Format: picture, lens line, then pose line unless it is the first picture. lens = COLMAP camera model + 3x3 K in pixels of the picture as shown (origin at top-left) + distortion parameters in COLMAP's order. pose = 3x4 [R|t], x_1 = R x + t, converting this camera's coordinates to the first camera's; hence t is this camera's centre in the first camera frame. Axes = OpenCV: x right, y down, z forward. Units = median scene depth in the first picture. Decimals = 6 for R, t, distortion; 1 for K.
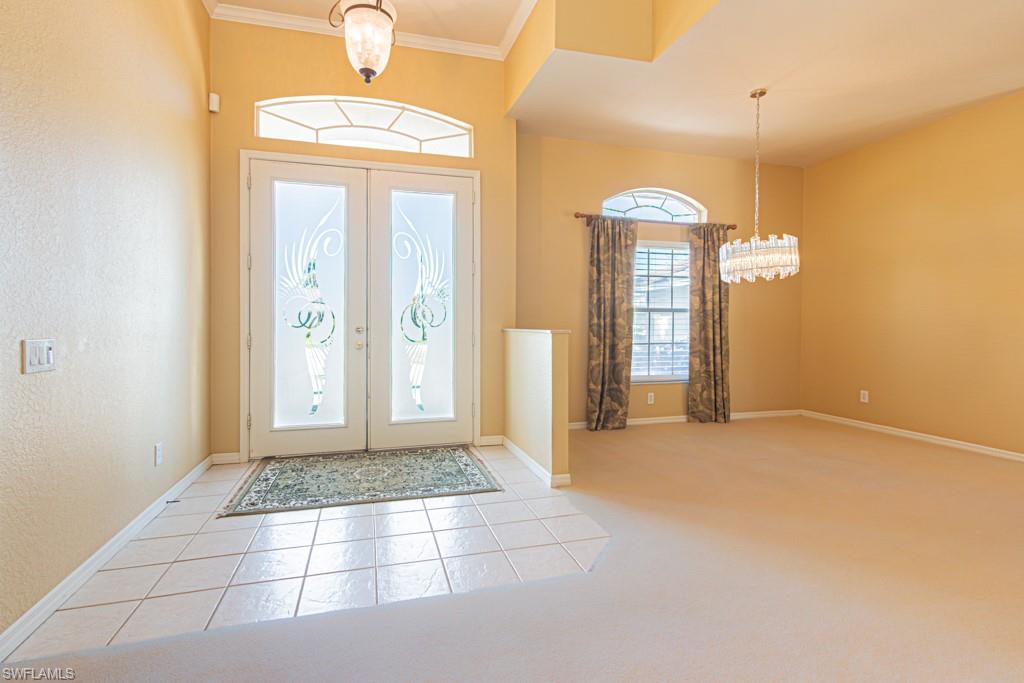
lens RADIAL K [[467.8, 0, 483.7], [0, 467.8, 323.7], [0, 0, 1]] dist [0.020906, 0.000077]
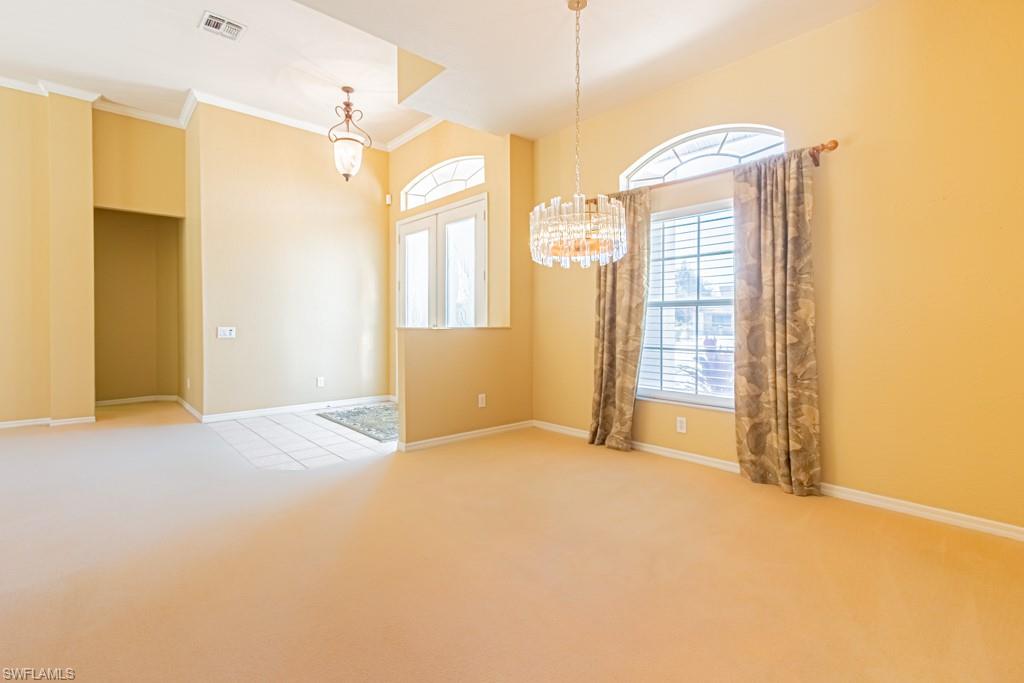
lens RADIAL K [[466.7, 0, 513.6], [0, 466.7, 330.9], [0, 0, 1]] dist [-0.000193, 0.000311]
pose [[0.455893, 0.015257, -0.889904, 0.912723], [0.001657, 0.999837, 0.017991, -0.000119], [0.890033, -0.009676, 0.455793, 0.453725]]
